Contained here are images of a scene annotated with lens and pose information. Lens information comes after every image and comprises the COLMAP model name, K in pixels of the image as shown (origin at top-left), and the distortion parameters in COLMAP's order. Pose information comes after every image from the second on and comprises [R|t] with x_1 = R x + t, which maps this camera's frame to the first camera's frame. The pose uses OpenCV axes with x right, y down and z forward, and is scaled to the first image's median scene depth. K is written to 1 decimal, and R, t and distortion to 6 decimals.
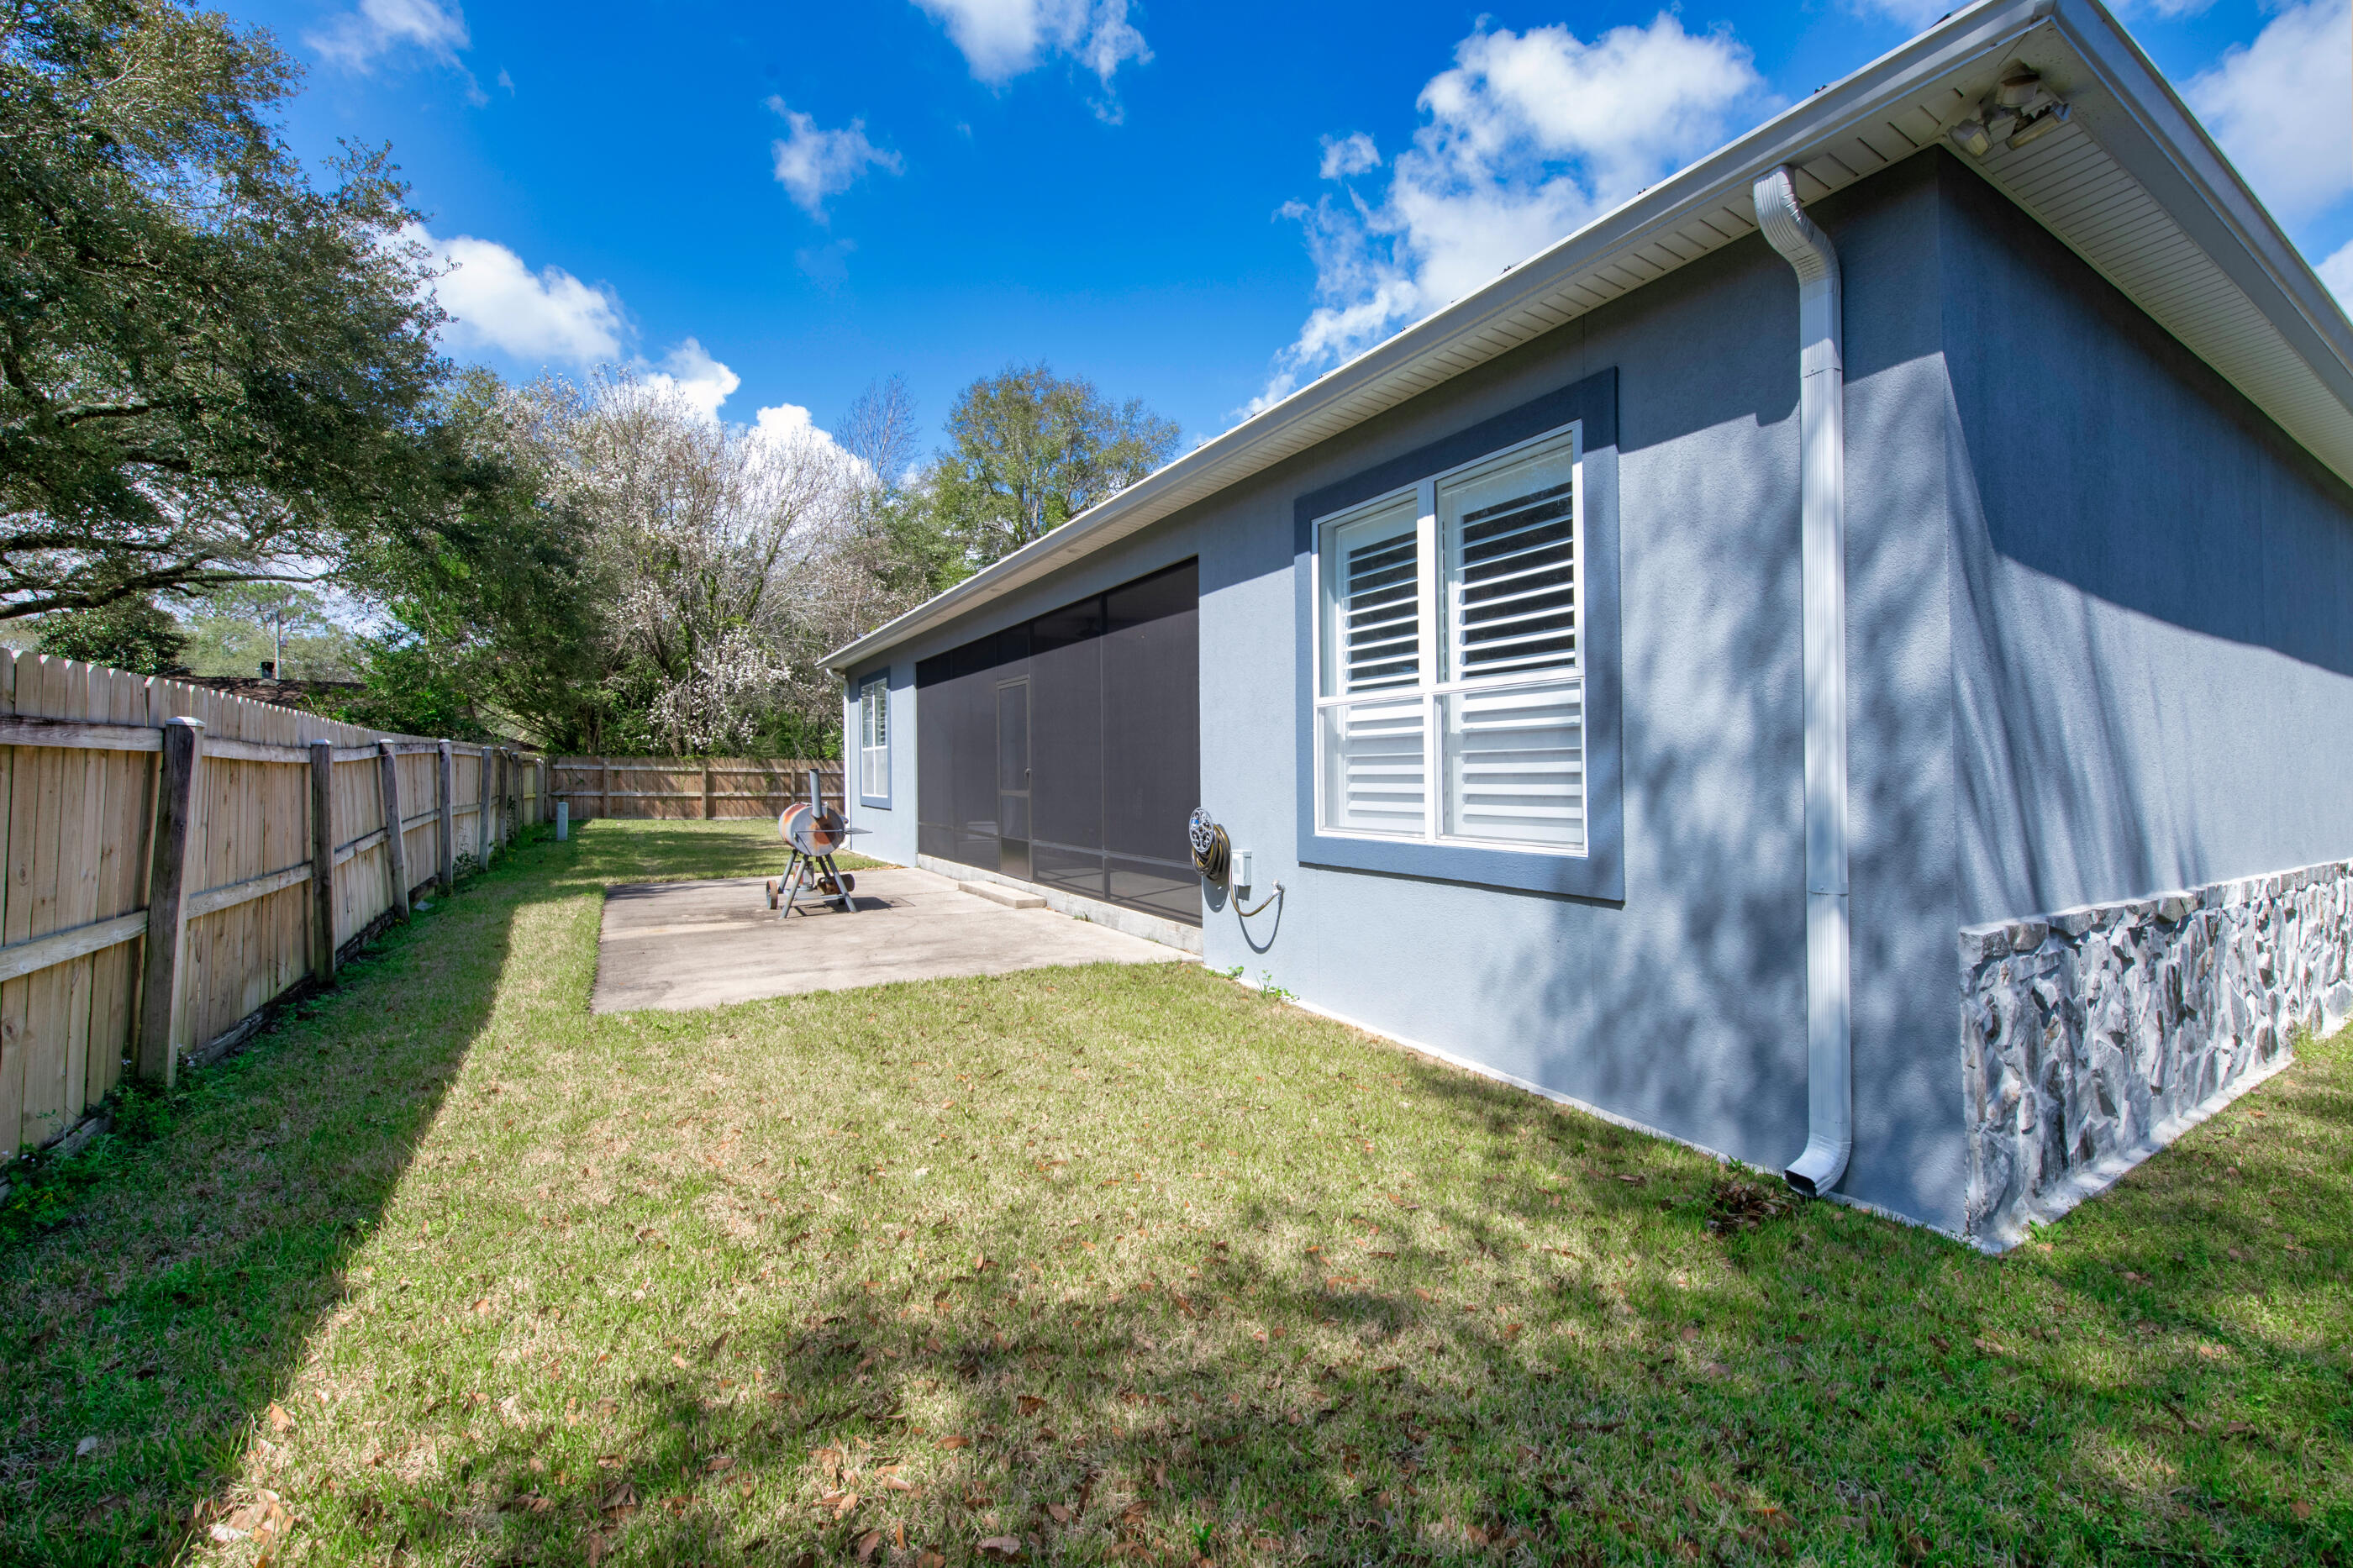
lens RADIAL K [[935.2, 0, 1176.5], [0, 935.2, 784.0], [0, 0, 1]] dist [-0.041167, 0.003815]
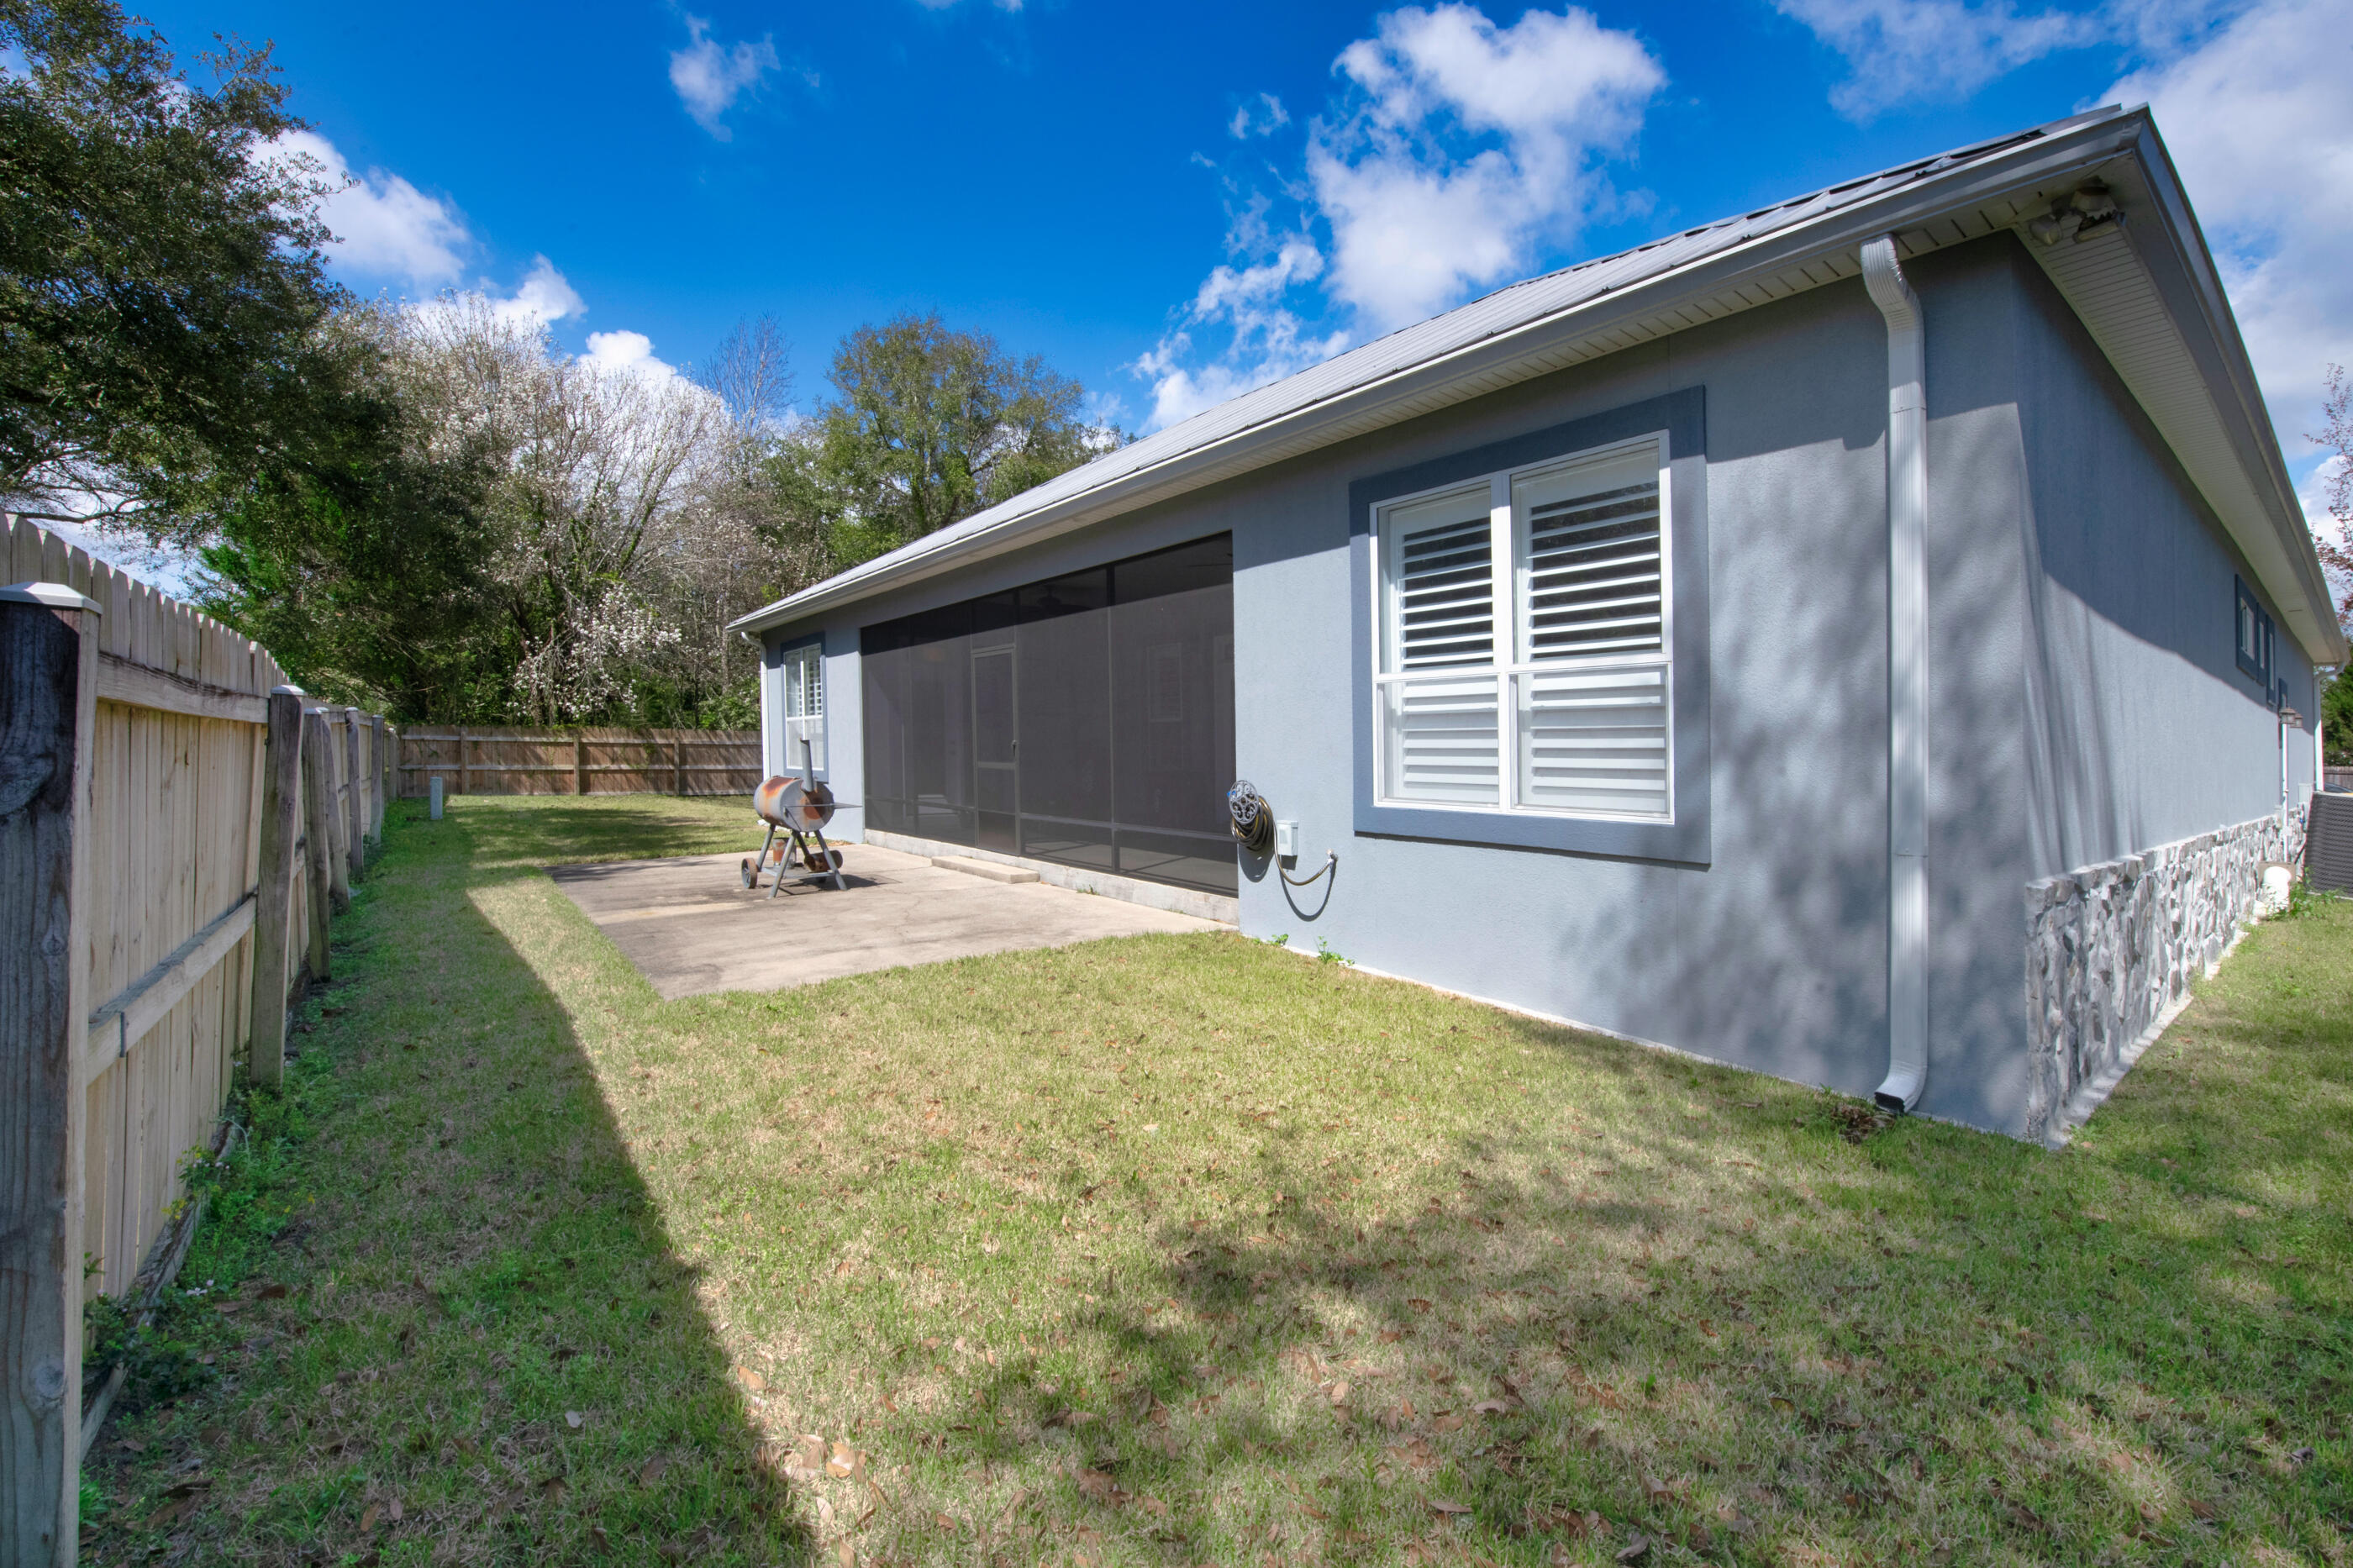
lens RADIAL K [[964.8, 0, 1172.4], [0, 964.8, 771.3], [0, 0, 1]] dist [-0.032852, 0.000065]
pose [[0.992666, -0.001281, 0.120880, -0.288201], [-0.000679, 0.999869, 0.016170, -0.002912], [-0.120885, -0.016134, 0.992535, -0.060086]]
